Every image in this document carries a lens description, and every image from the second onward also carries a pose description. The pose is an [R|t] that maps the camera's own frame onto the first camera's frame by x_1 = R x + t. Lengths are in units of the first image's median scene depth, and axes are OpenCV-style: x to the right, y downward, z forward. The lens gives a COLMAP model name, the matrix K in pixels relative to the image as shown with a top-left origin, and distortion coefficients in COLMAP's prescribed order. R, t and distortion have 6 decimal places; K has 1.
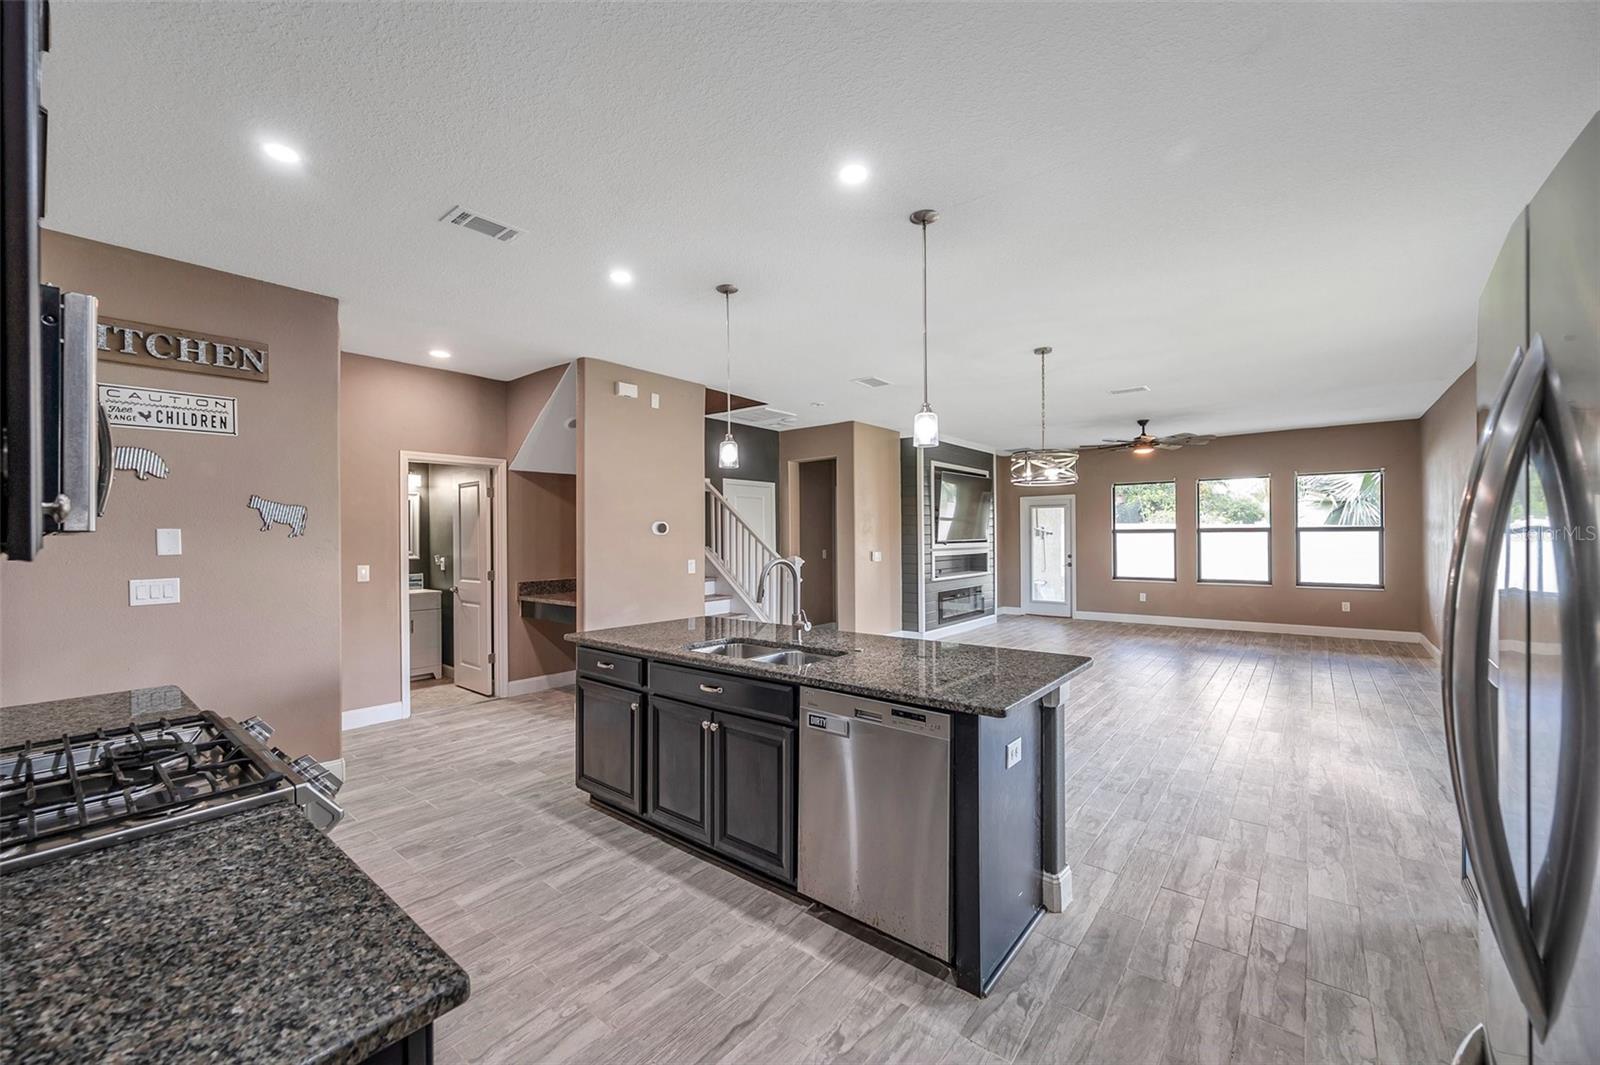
lens RADIAL K [[637.7, 0, 801.3], [0, 637.7, 534.5], [0, 0, 1]] dist [-0.006816, -0.000010]
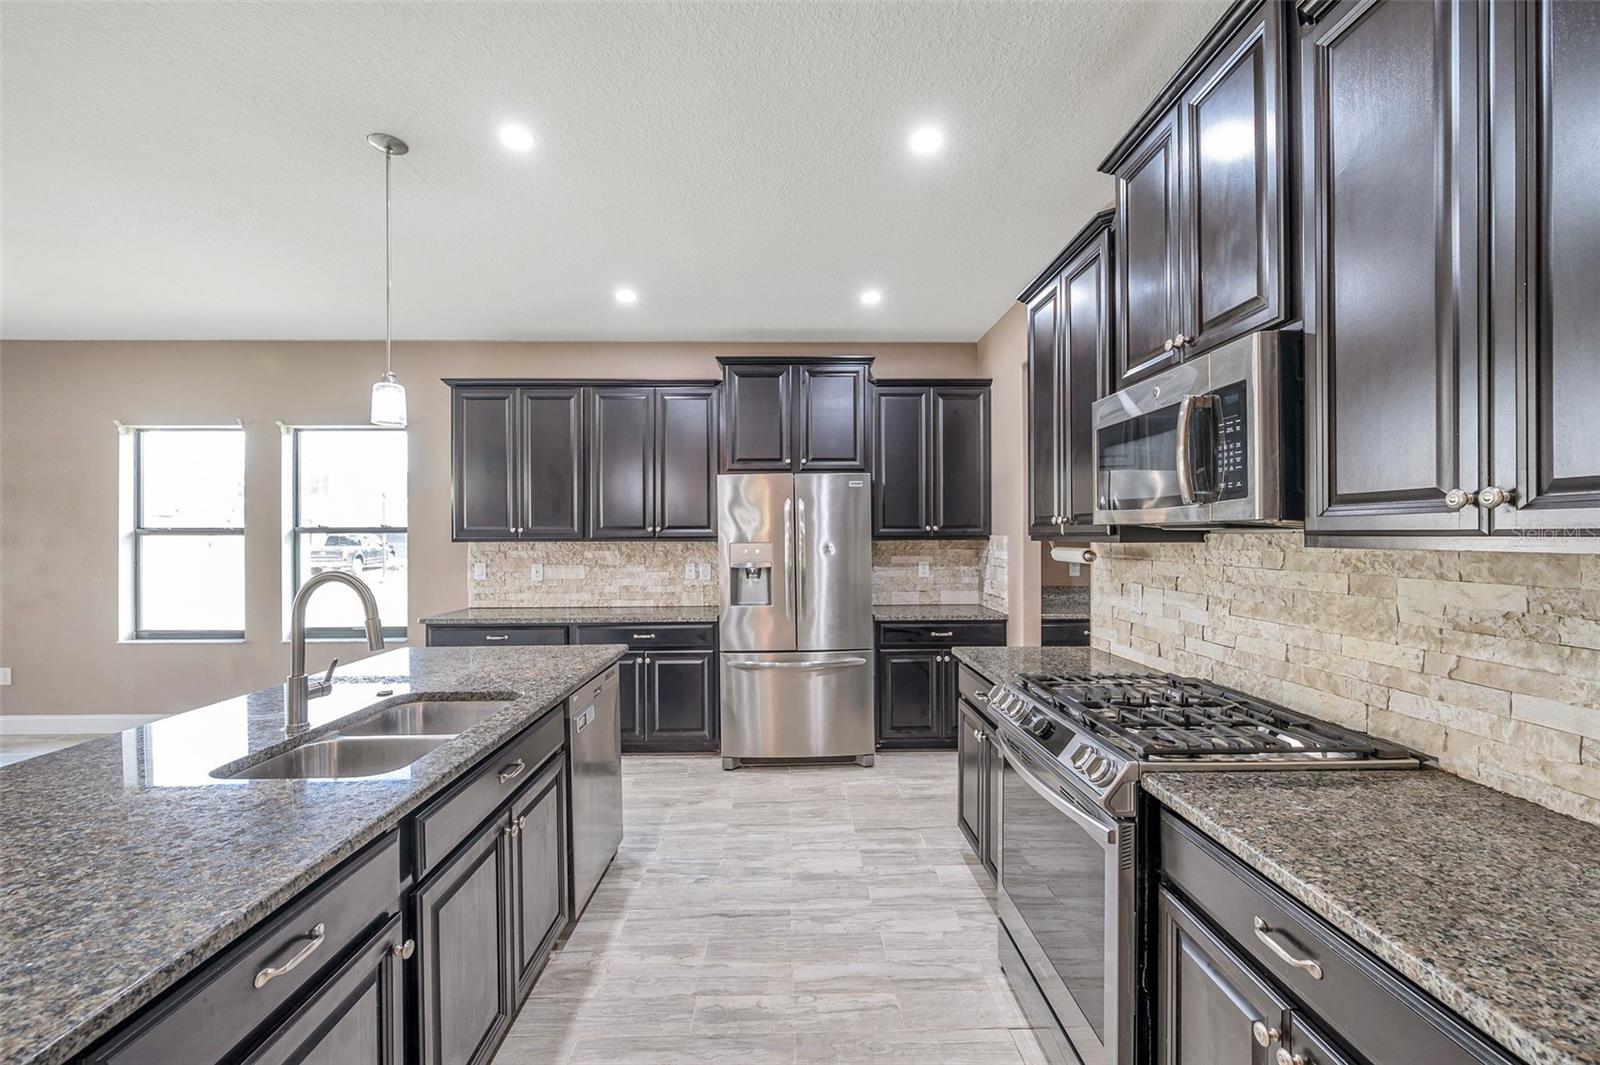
lens RADIAL K [[650.0, 0, 786.8], [0, 650.0, 536.6], [0, 0, 1]] dist [-0.002102, -0.000090]
pose [[-0.640090, 0.009141, 0.768246, -0.451512], [0.006291, 0.999958, -0.006656, 0.007964], [-0.768275, 0.000573, -0.640120, 0.664753]]
